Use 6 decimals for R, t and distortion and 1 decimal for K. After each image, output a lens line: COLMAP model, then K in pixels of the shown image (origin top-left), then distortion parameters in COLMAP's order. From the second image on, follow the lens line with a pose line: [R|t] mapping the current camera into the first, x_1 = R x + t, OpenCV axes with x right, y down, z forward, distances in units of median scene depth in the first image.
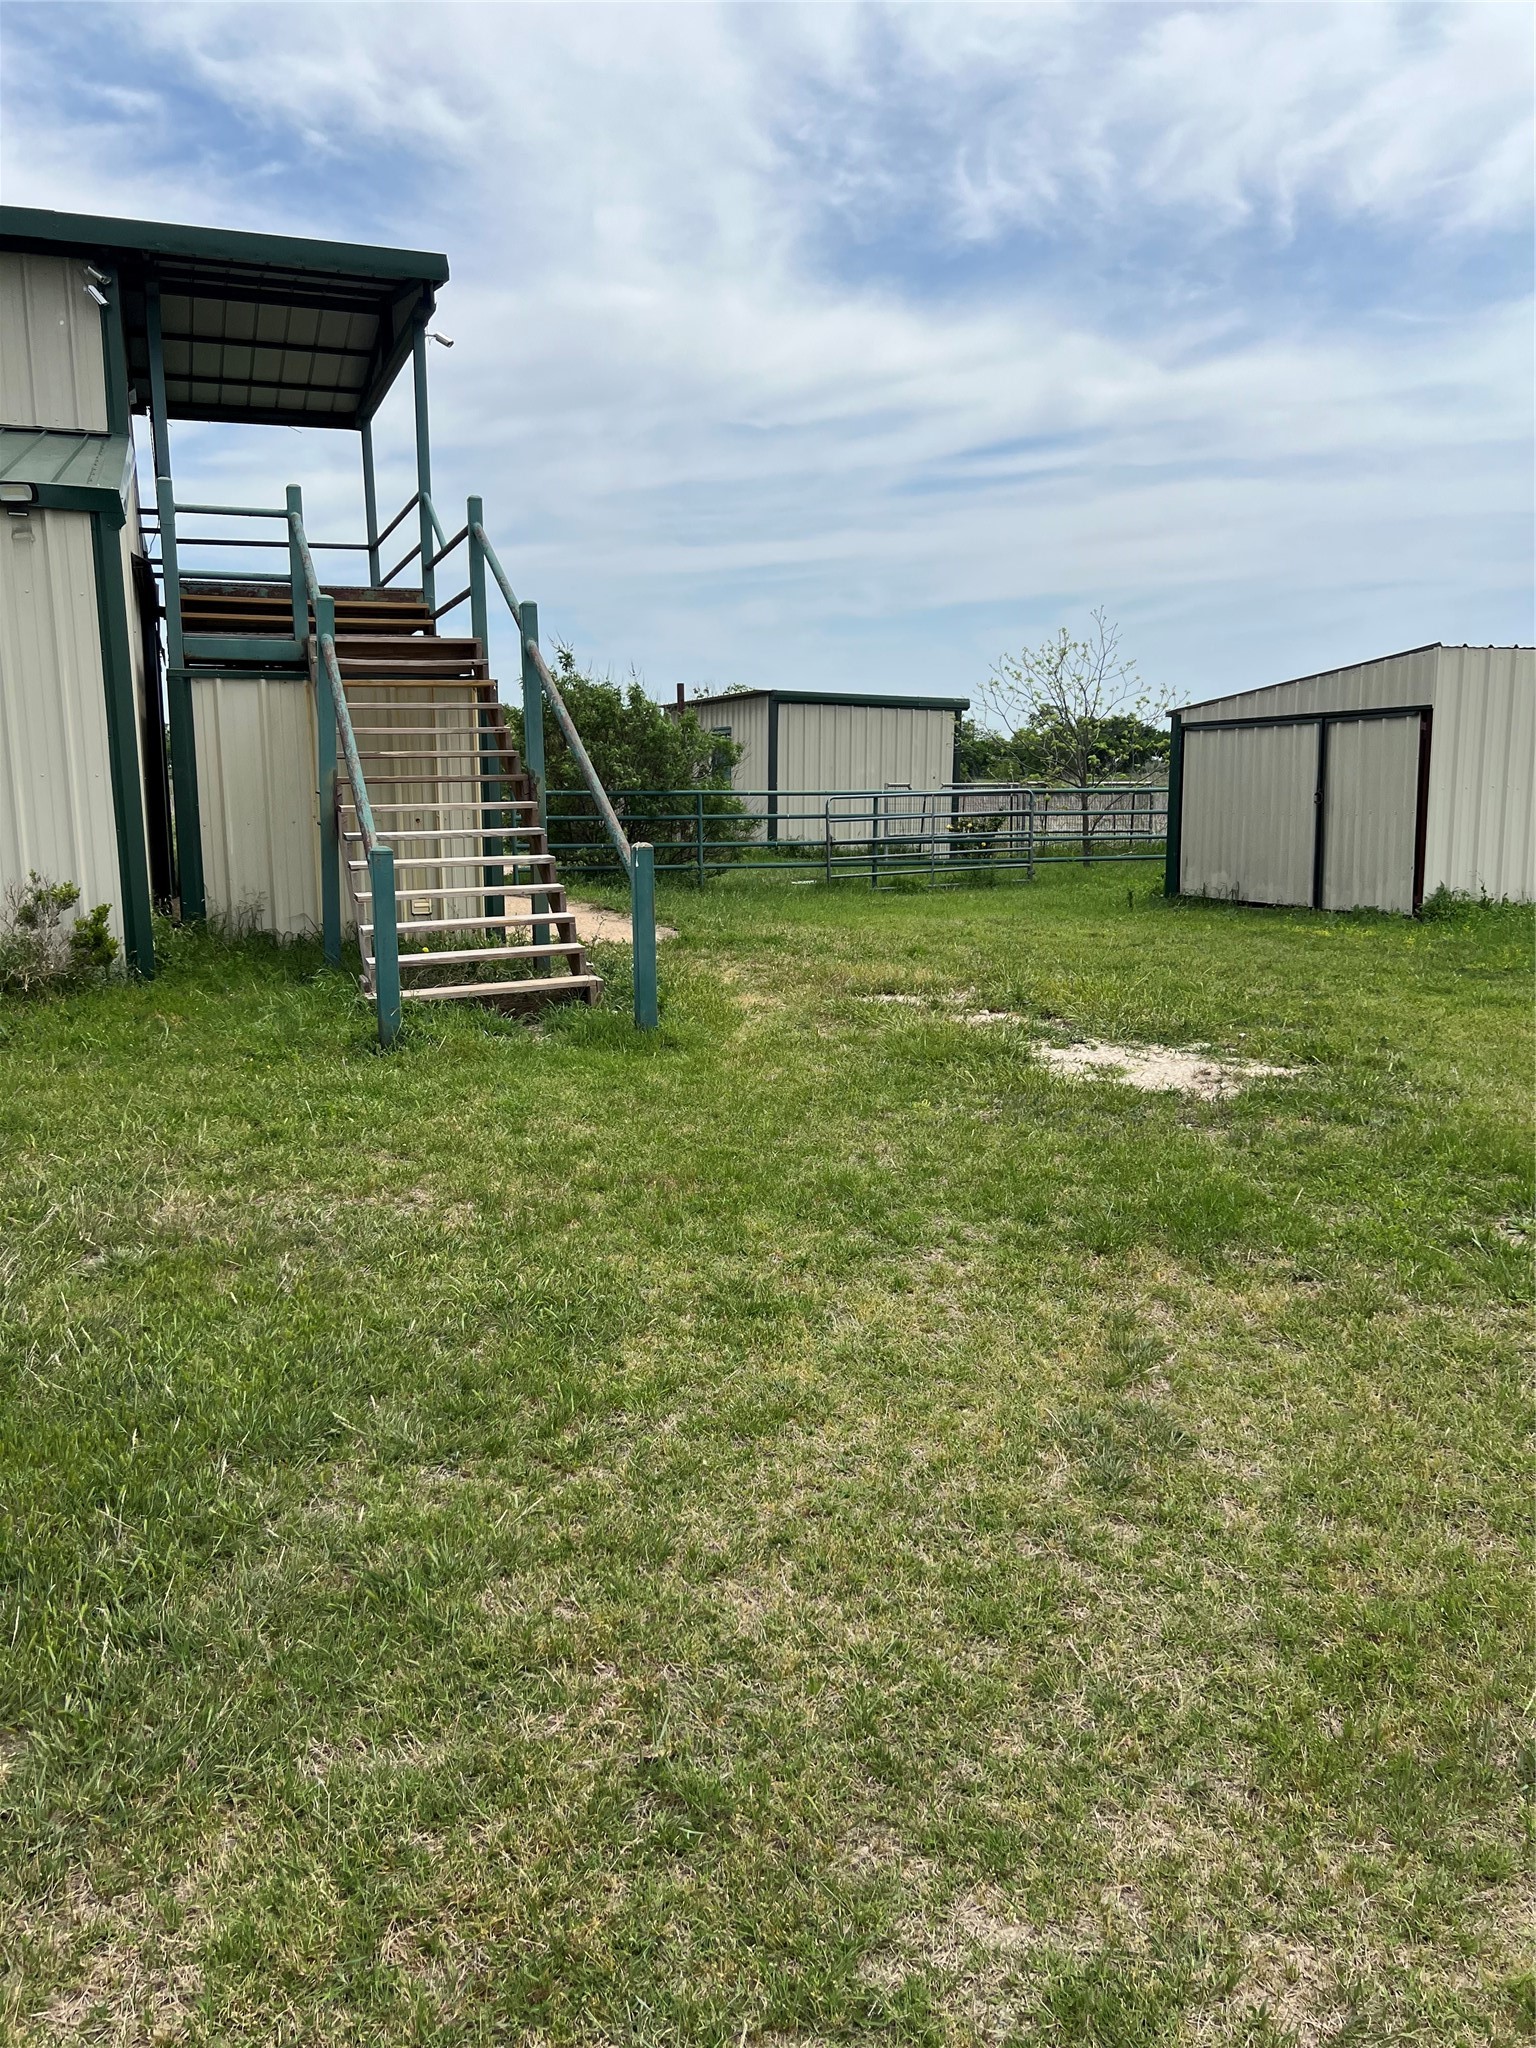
lens RADIAL K [[1524.1, 0, 768.2], [0, 1524.1, 1023.4], [0, 0, 1]] dist [0.049805, -0.059847]
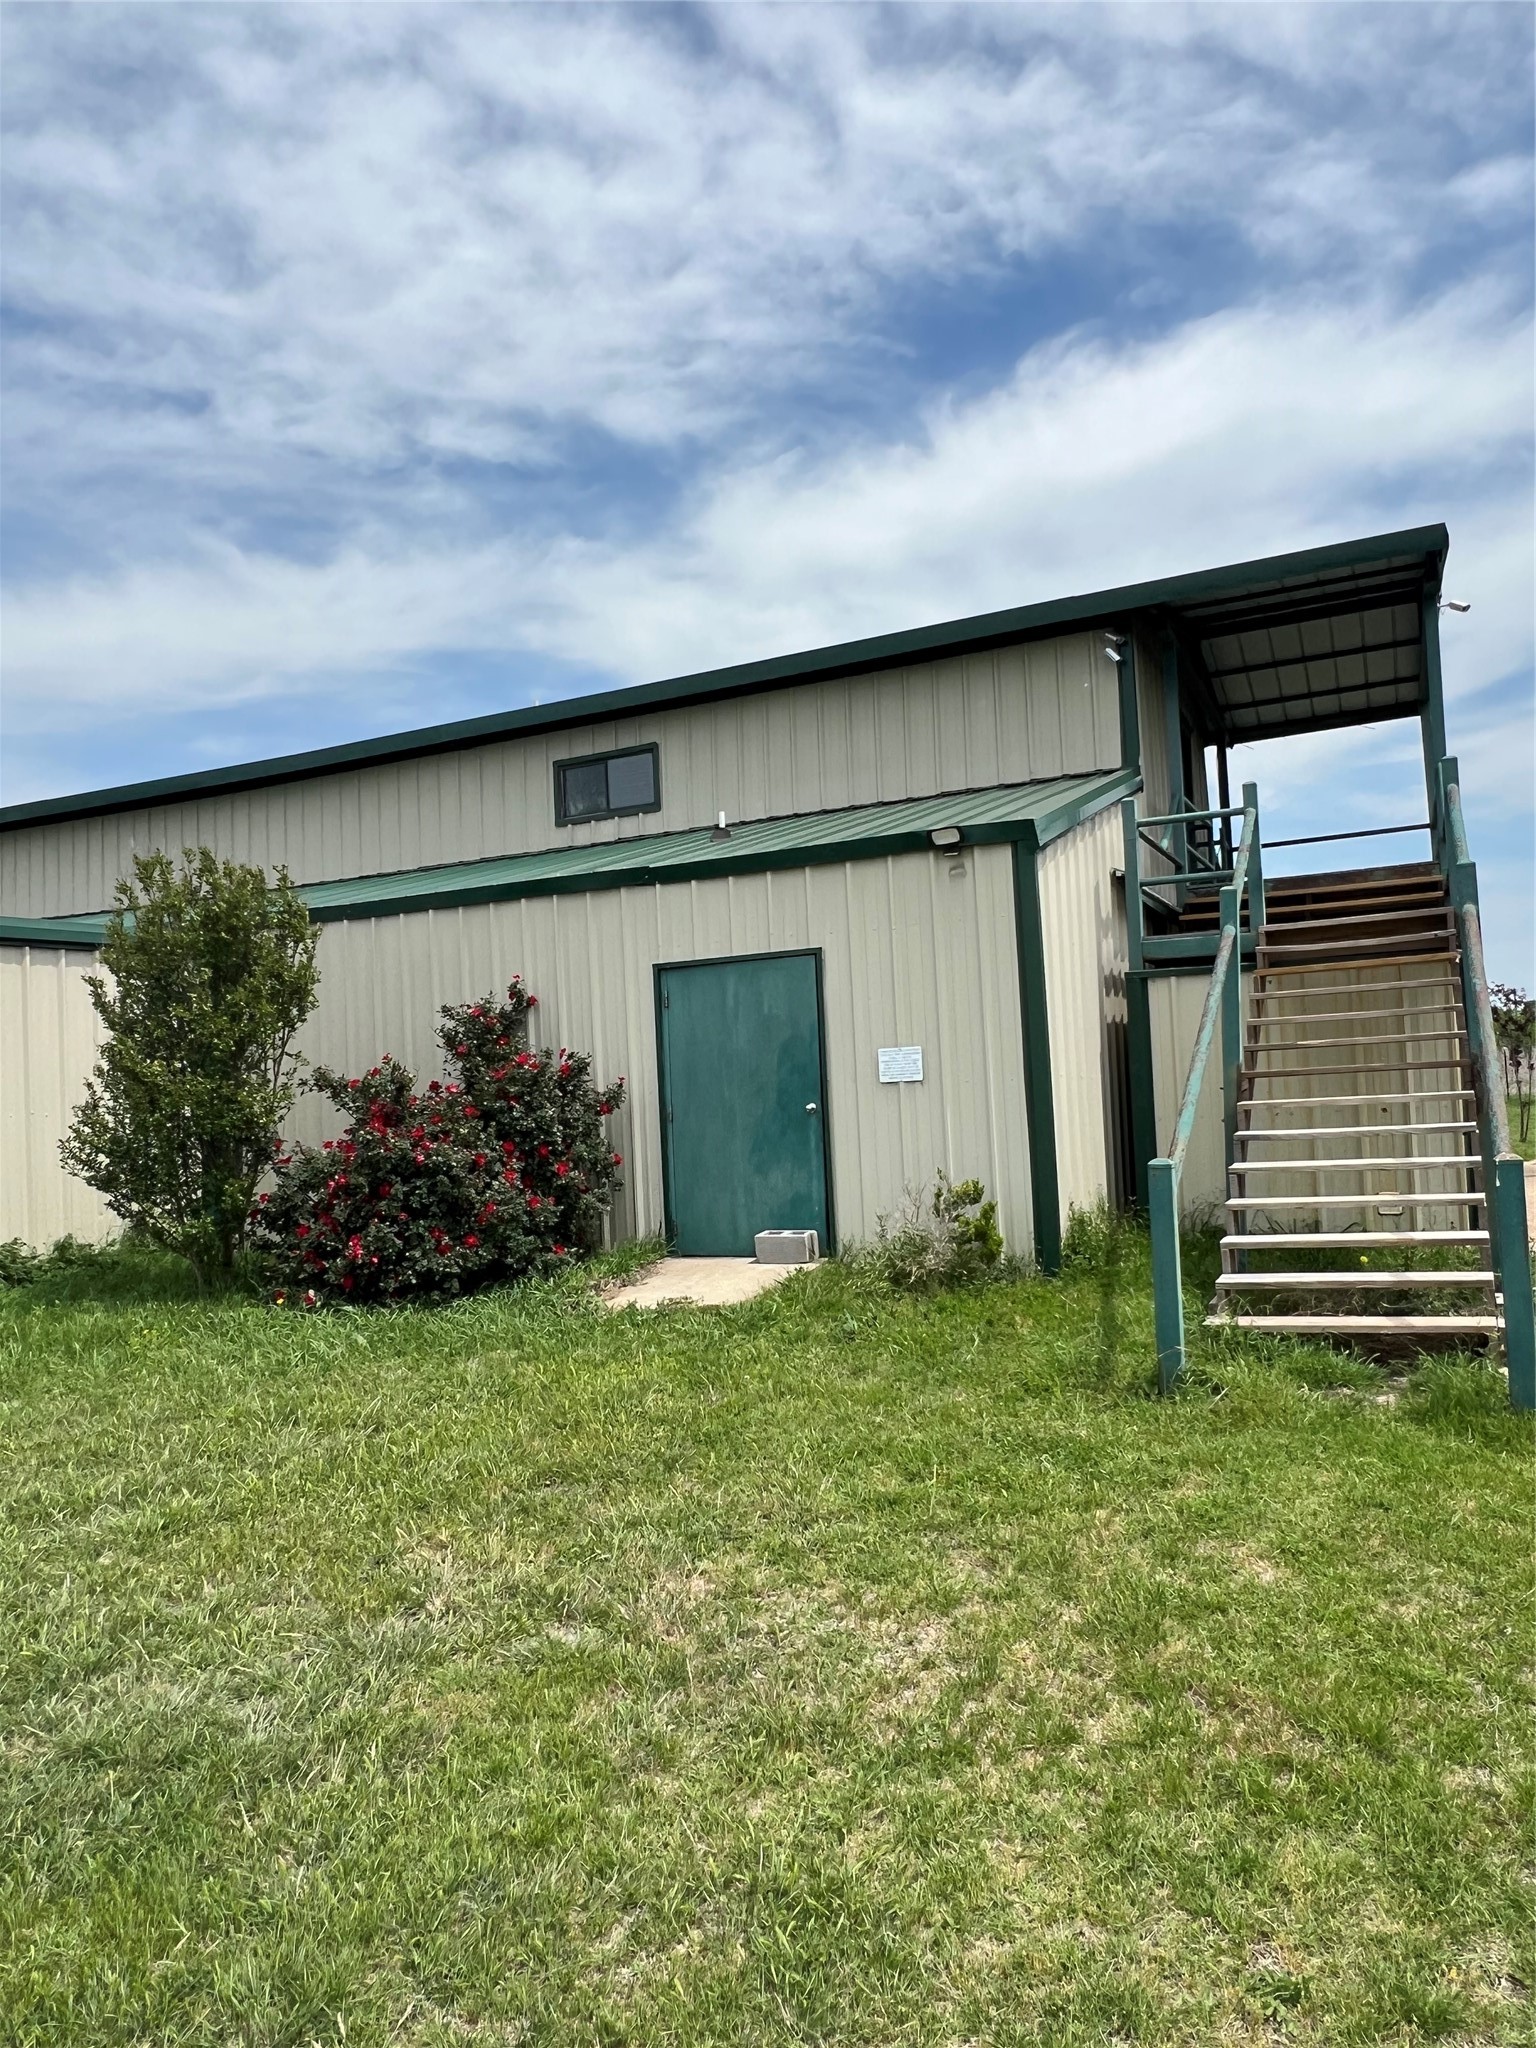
lens RADIAL K [[1346.5, 0, 763.3], [0, 1346.5, 1031.3], [0, 0, 1]] dist [-0.015847, -0.003395]
pose [[0.681328, -0.050028, -0.730267, 0.133601], [-0.076402, 0.987352, -0.138922, -0.053025], [0.727980, 0.150445, 0.668888, 0.253161]]
